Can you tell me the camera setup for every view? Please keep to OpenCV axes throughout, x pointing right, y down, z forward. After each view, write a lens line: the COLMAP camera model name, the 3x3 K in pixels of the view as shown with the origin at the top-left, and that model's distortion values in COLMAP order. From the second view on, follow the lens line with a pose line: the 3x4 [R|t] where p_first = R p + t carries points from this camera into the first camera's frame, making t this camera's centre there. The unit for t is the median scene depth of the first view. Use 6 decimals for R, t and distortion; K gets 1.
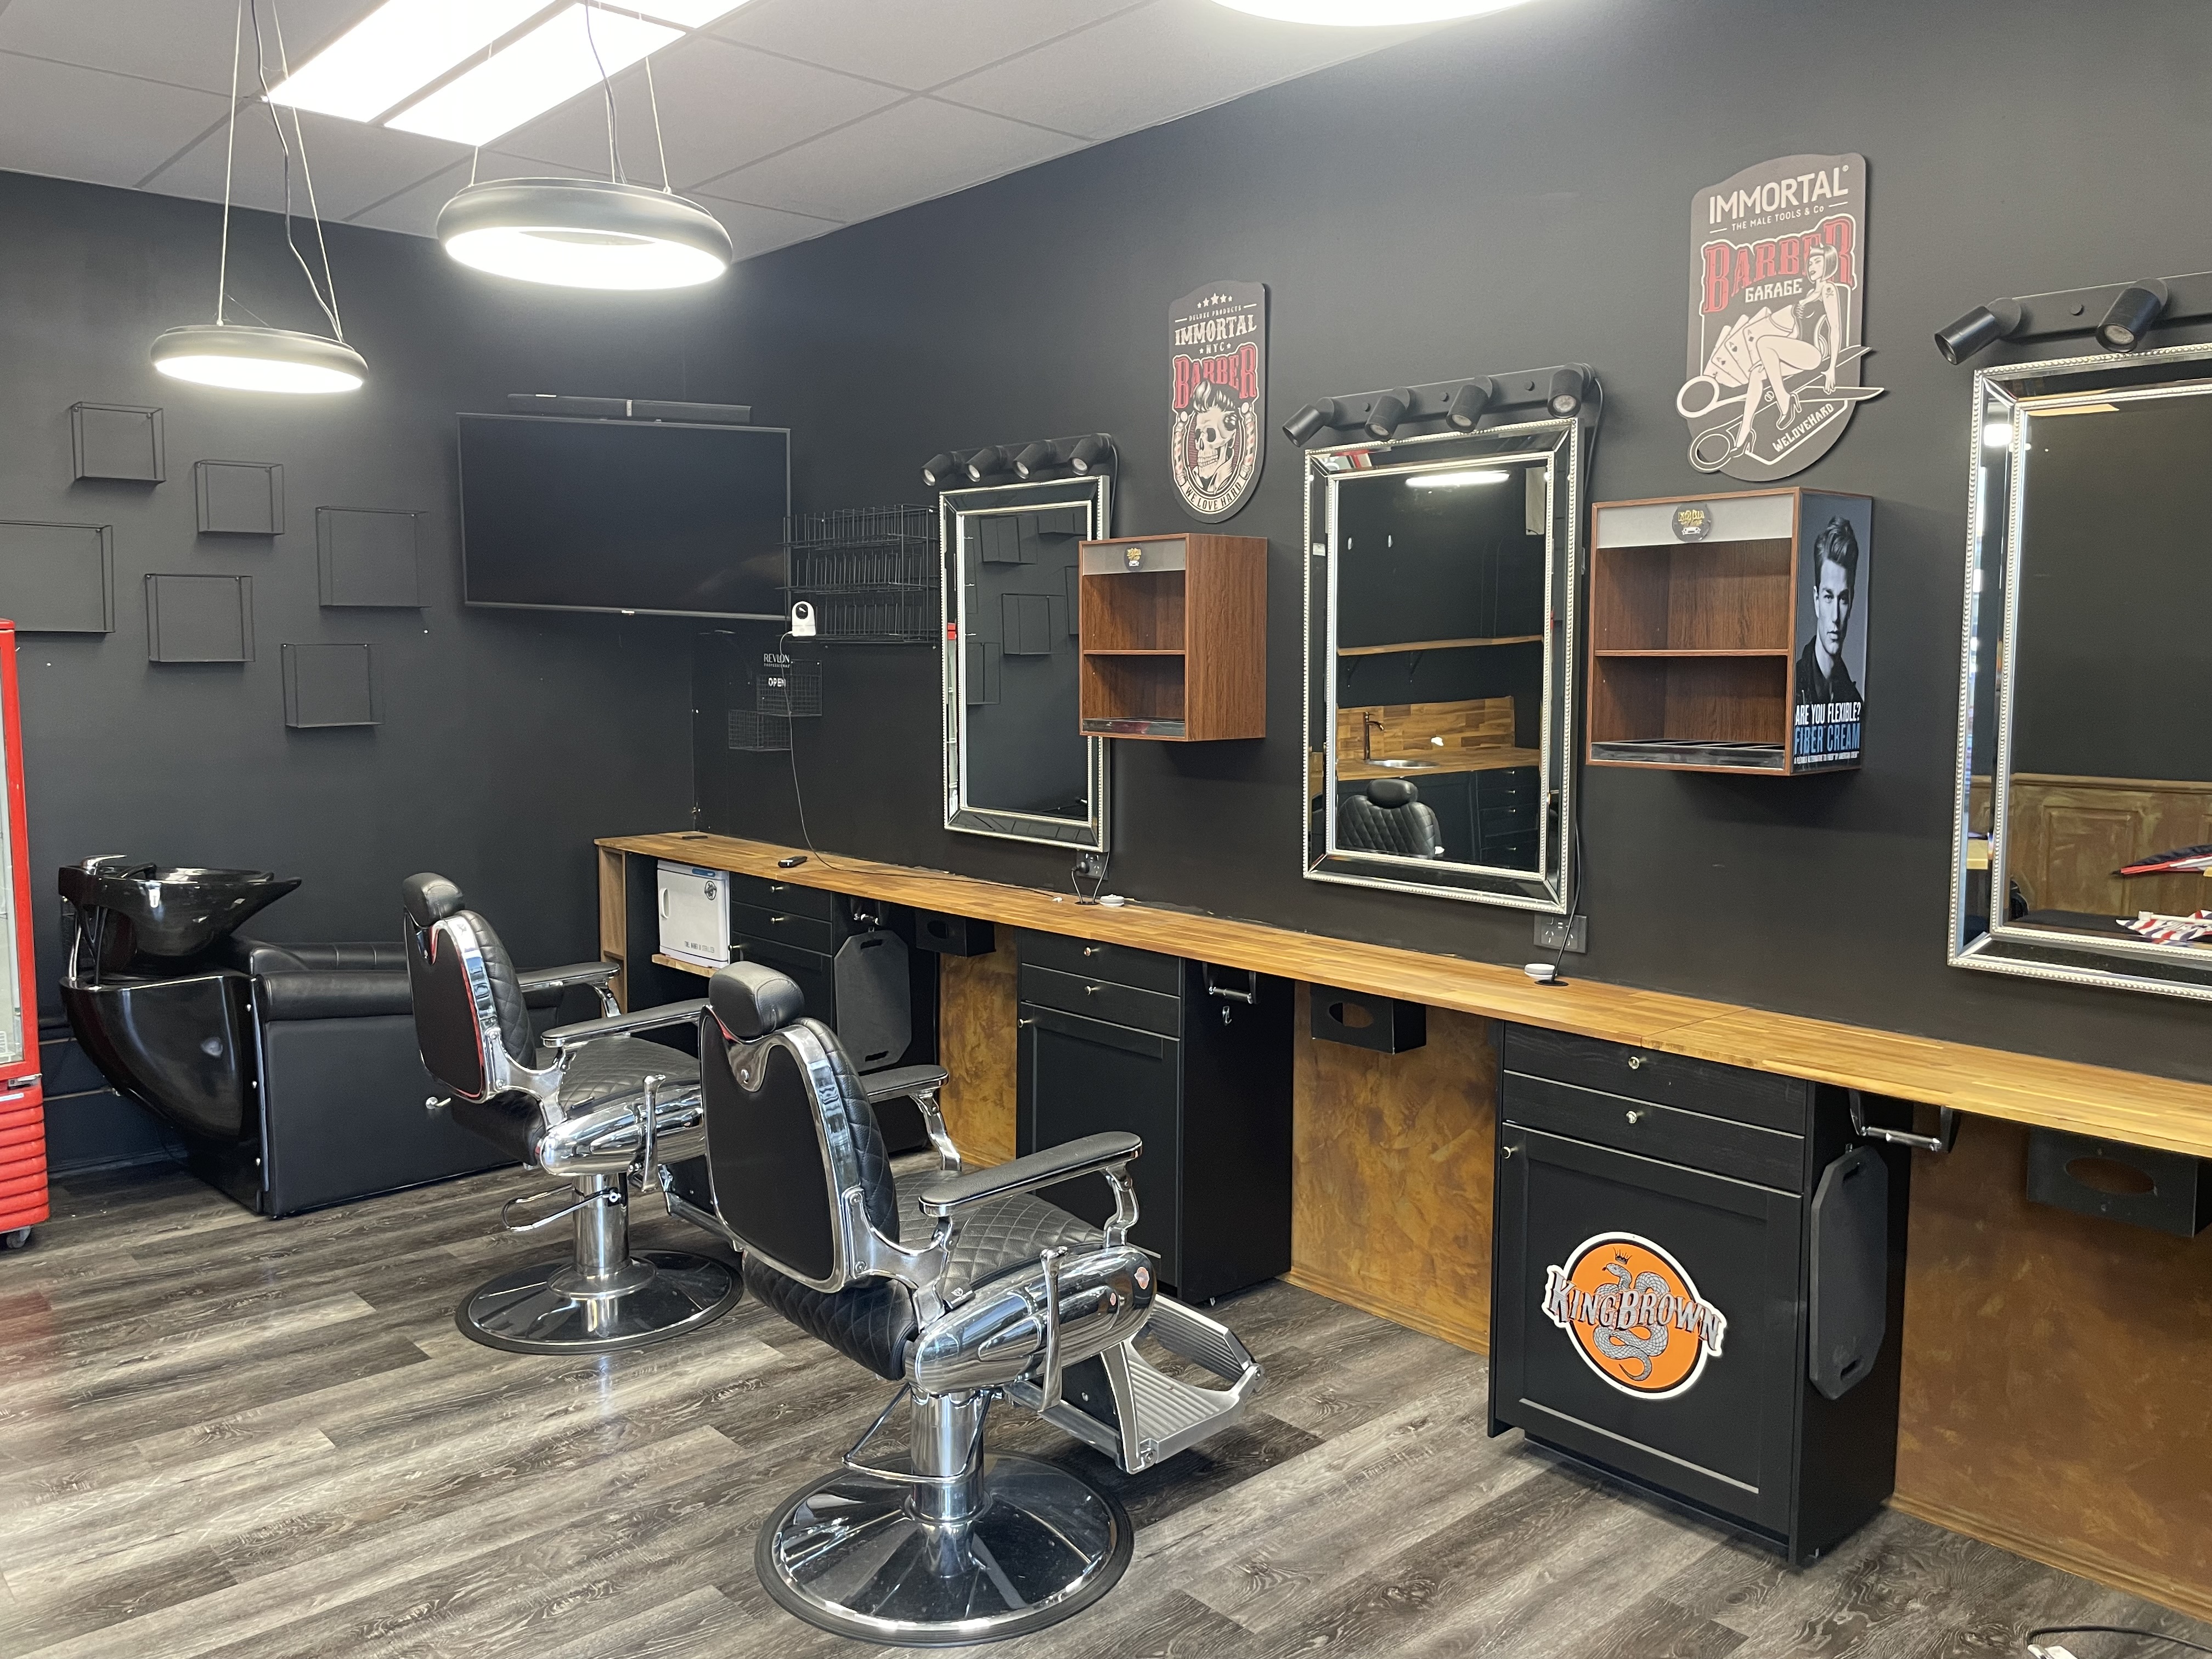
lens RADIAL K [[1683.9, 0, 1118.8], [0, 1683.9, 824.3], [0, 0, 1]] dist [0.043881, -0.016613]
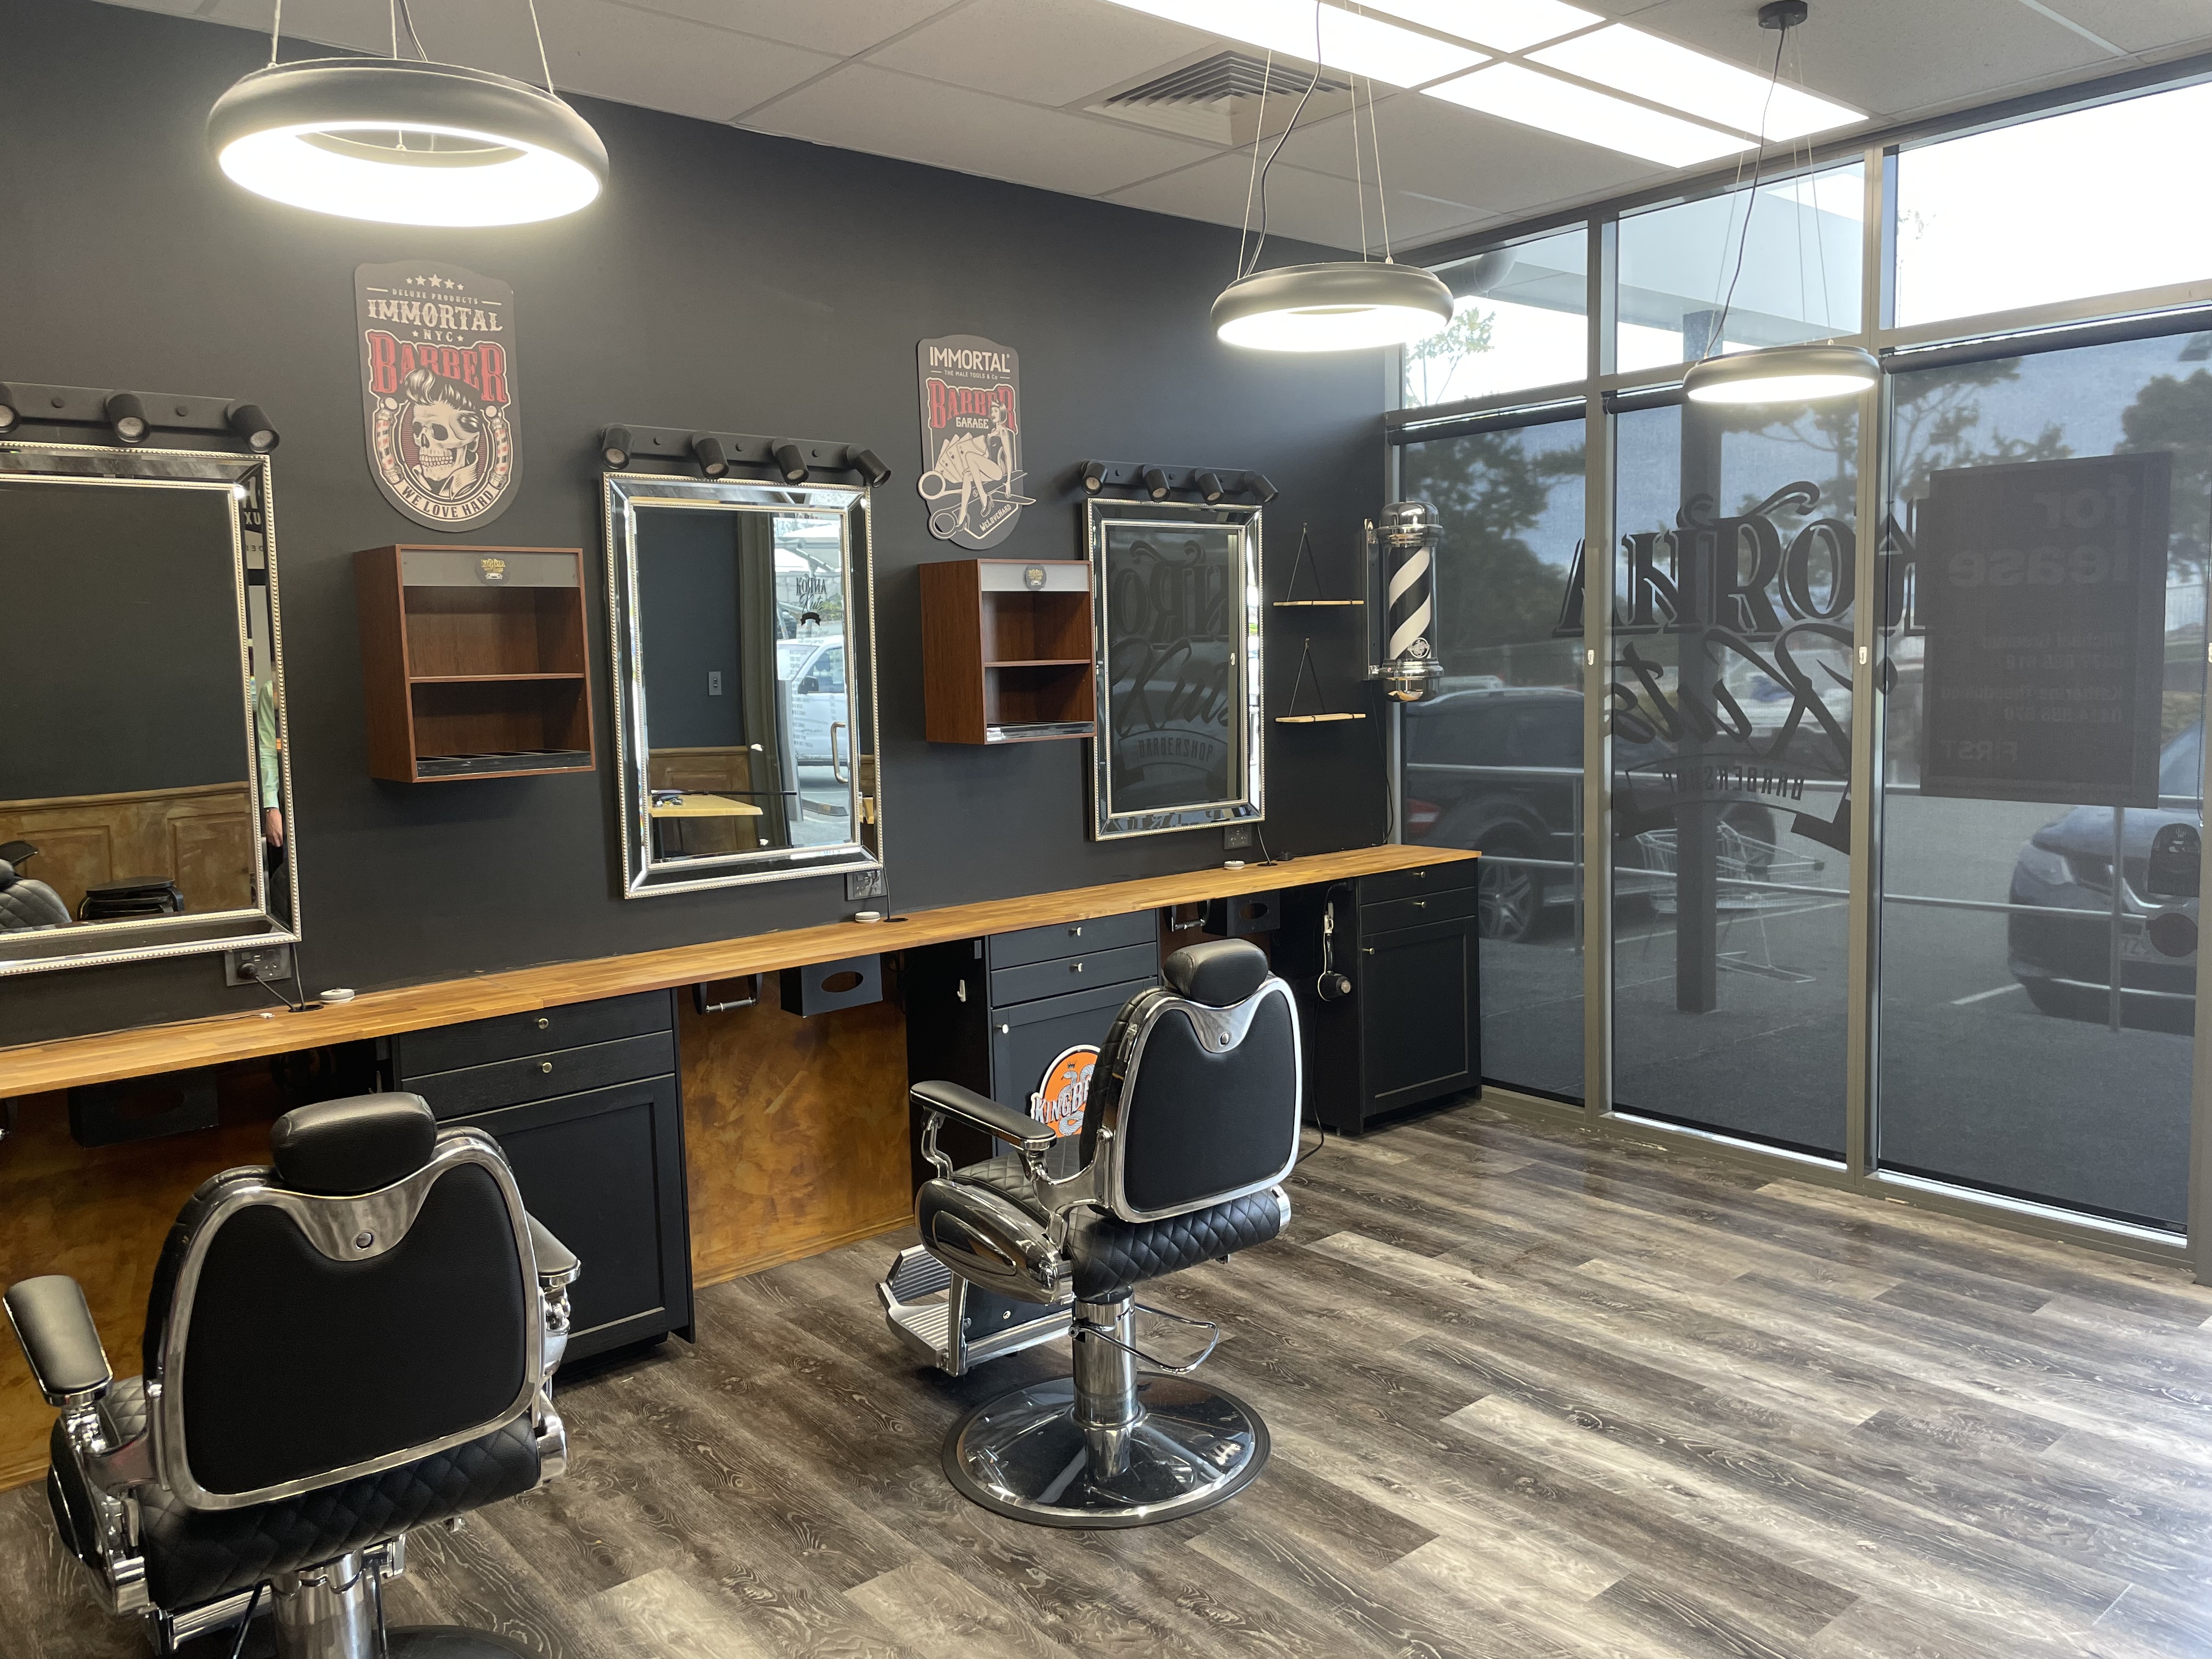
lens RADIAL K [[1683.9, 0, 1119.8], [0, 1683.9, 825.1], [0, 0, 1]] dist [0.043881, -0.016613]
pose [[0.025780, -0.109005, 0.993707, -0.926392], [0.122457, 0.986895, 0.105081, -0.085255], [-0.992139, 0.118977, 0.038791, 0.699822]]
